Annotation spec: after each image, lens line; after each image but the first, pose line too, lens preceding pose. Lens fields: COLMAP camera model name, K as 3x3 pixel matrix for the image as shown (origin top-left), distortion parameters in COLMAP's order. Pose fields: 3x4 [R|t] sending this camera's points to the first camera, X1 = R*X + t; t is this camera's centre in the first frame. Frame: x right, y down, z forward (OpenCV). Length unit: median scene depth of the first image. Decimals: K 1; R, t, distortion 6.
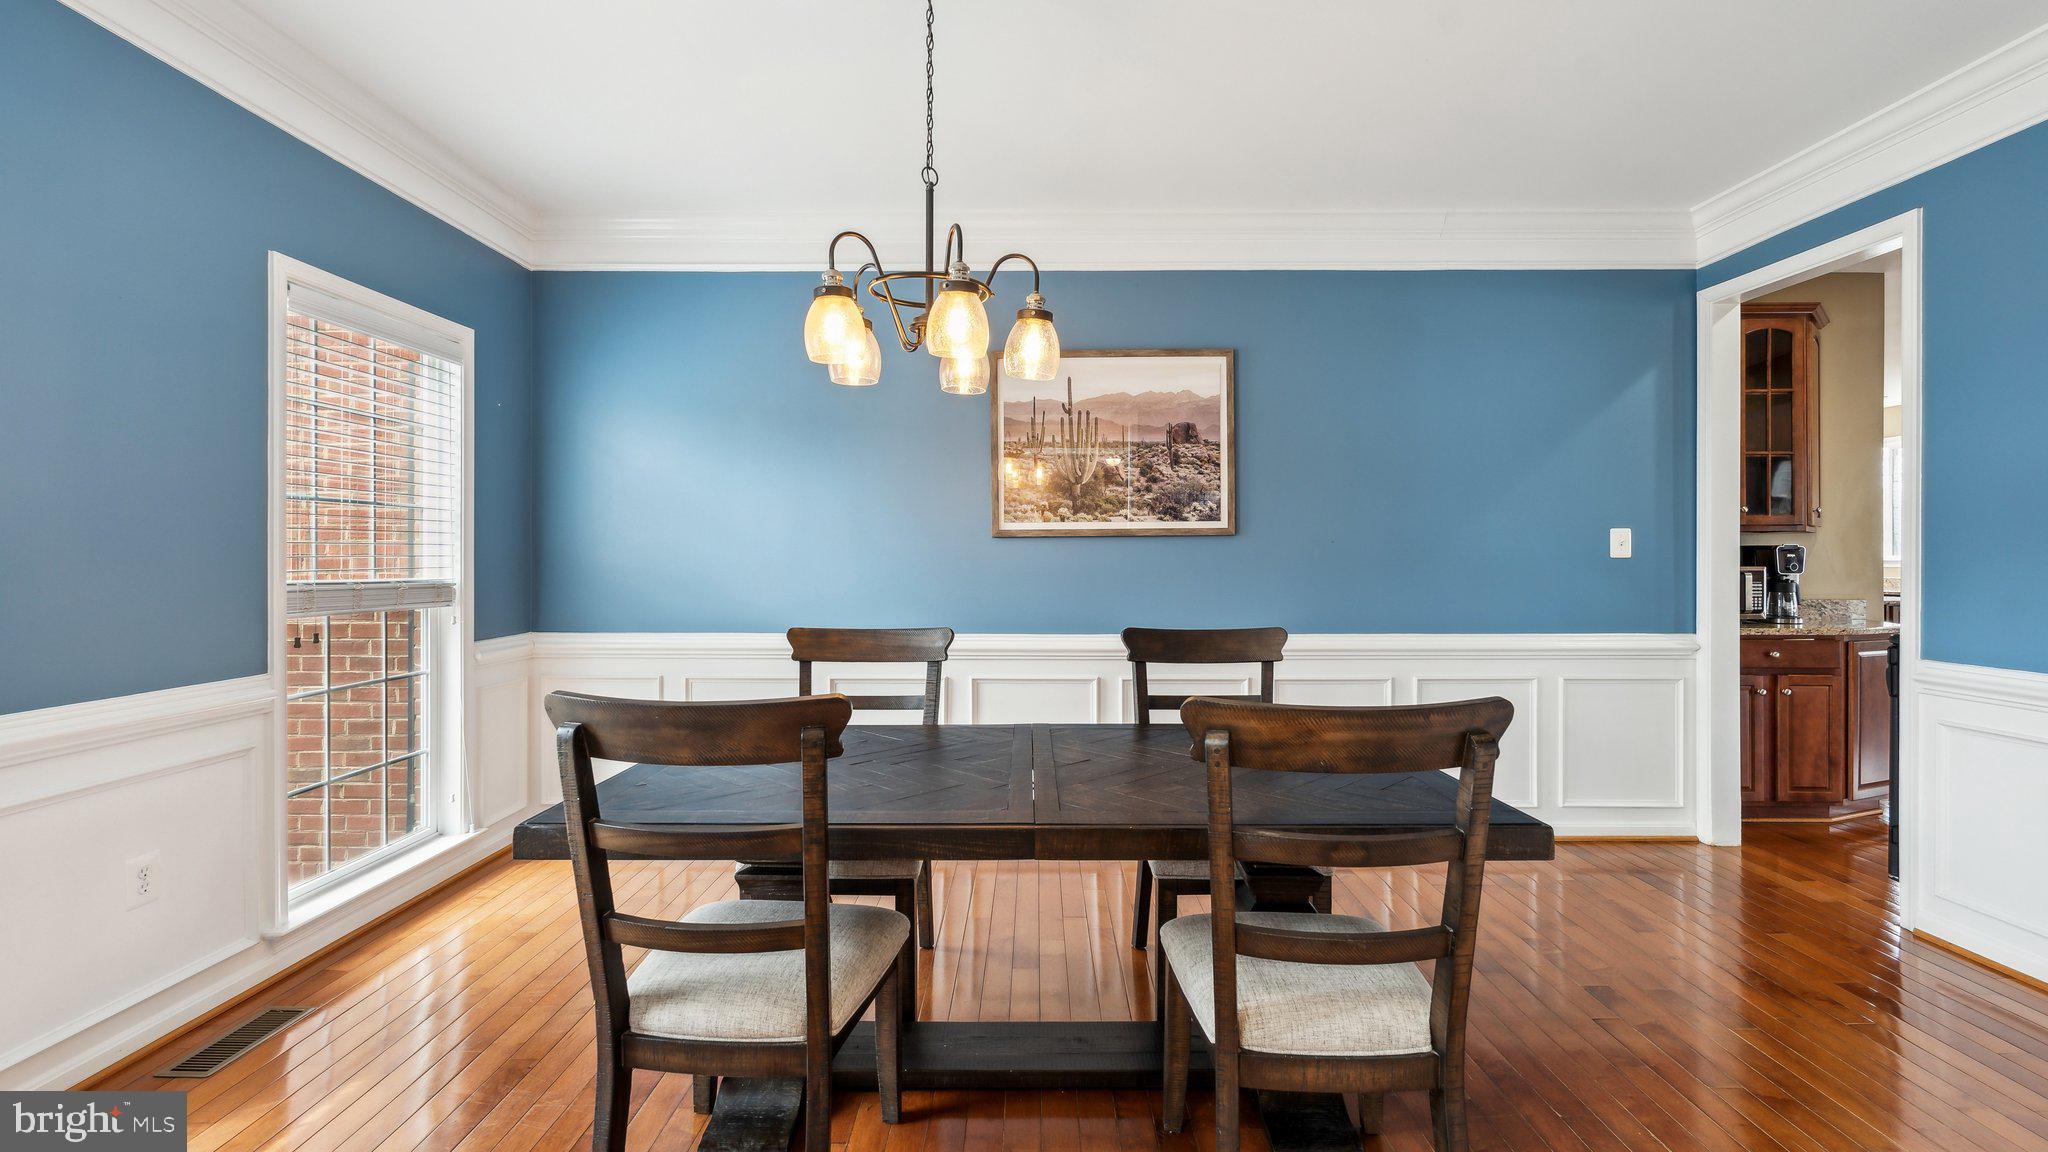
lens RADIAL K [[911.7, 0, 1026.5], [0, 911.7, 559.0], [0, 0, 1]] dist [-0.002235, -0.000330]
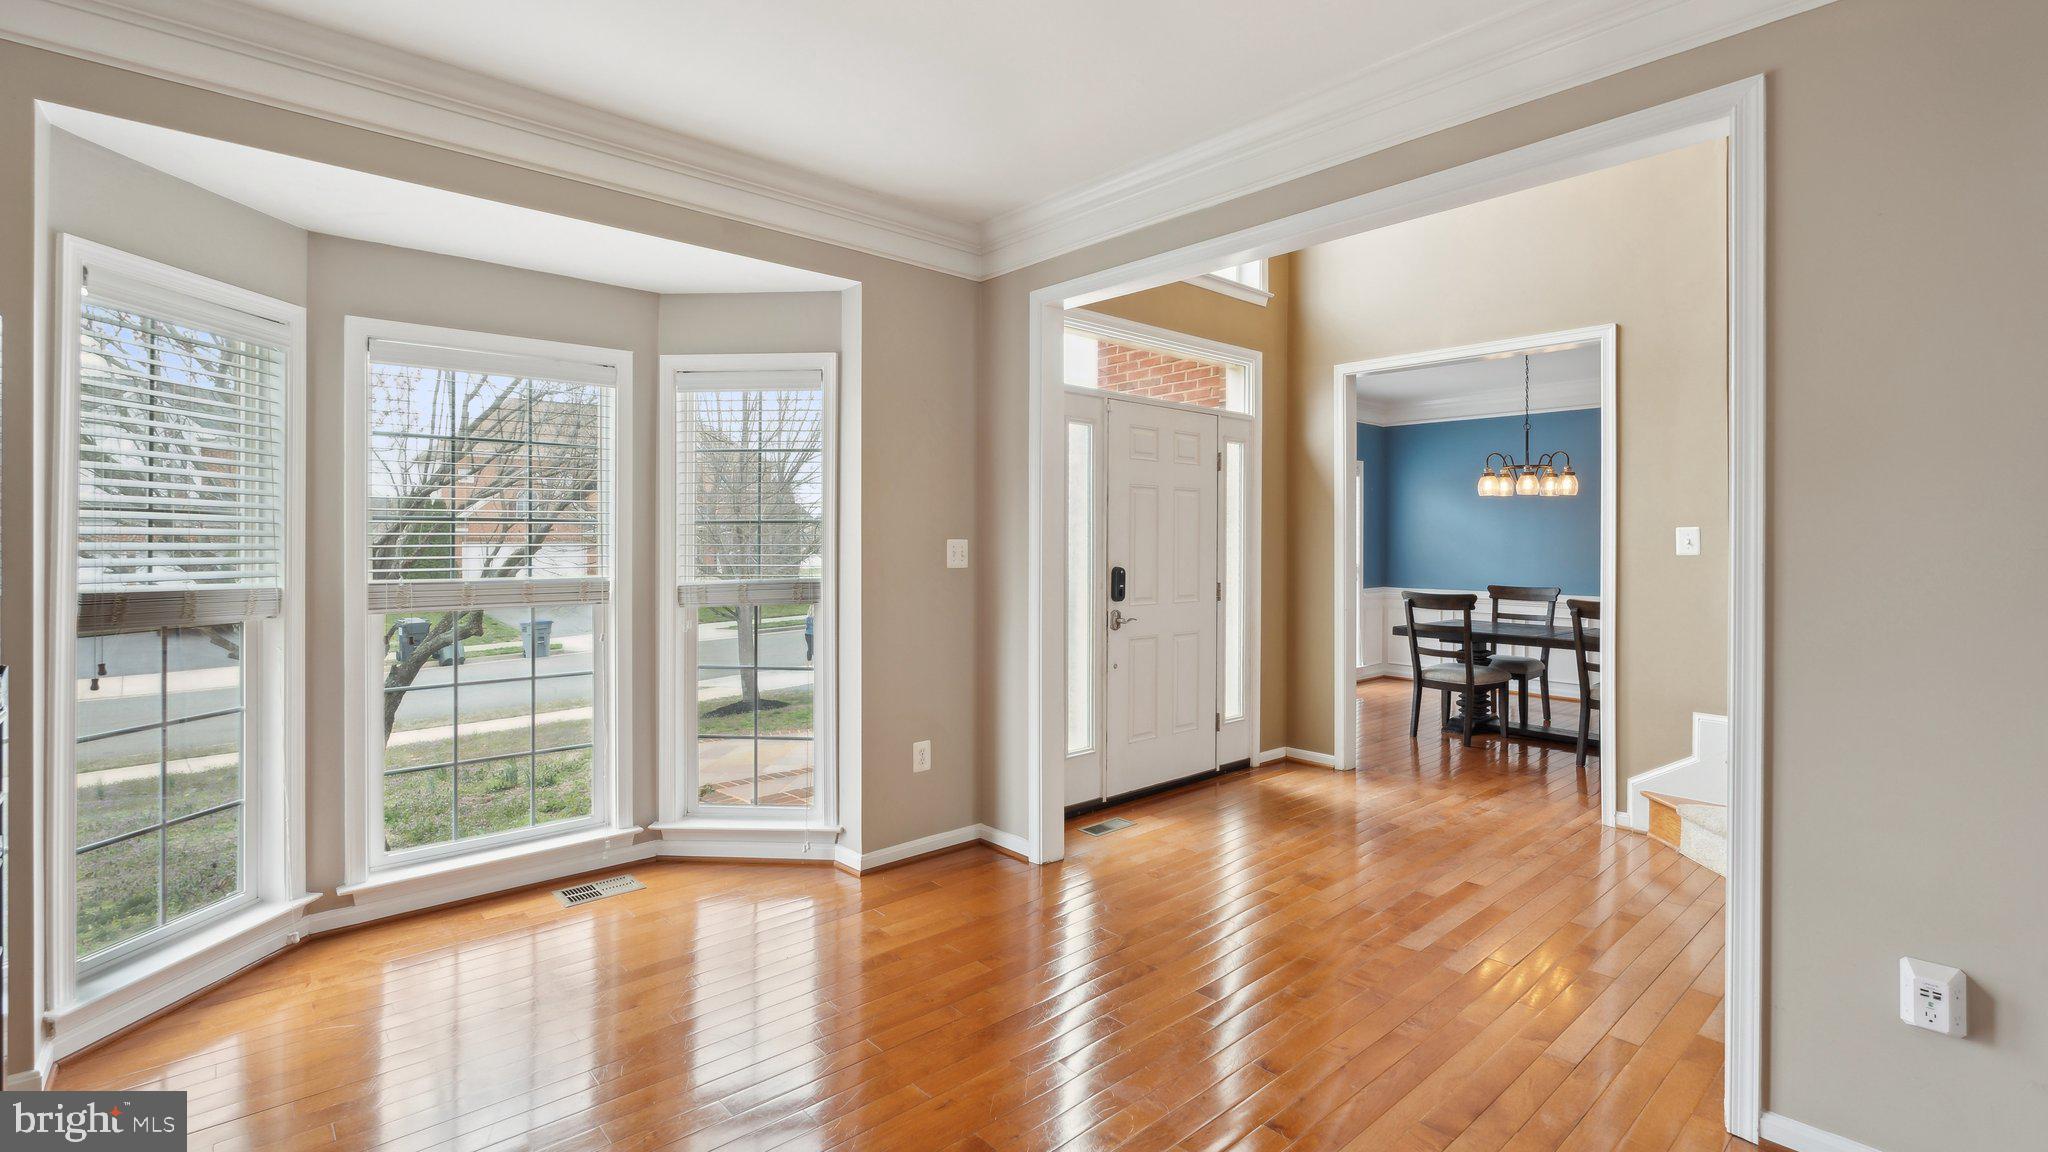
lens RADIAL K [[911.7, 0, 1026.5], [0, 911.7, 559.0], [0, 0, 1]] dist [-0.002235, -0.000330]
pose [[0.670621, 0.013256, -0.741682, 1.341528], [-0.001858, 0.999867, 0.016190, -0.064891], [0.741798, -0.009479, 0.670557, -2.921220]]
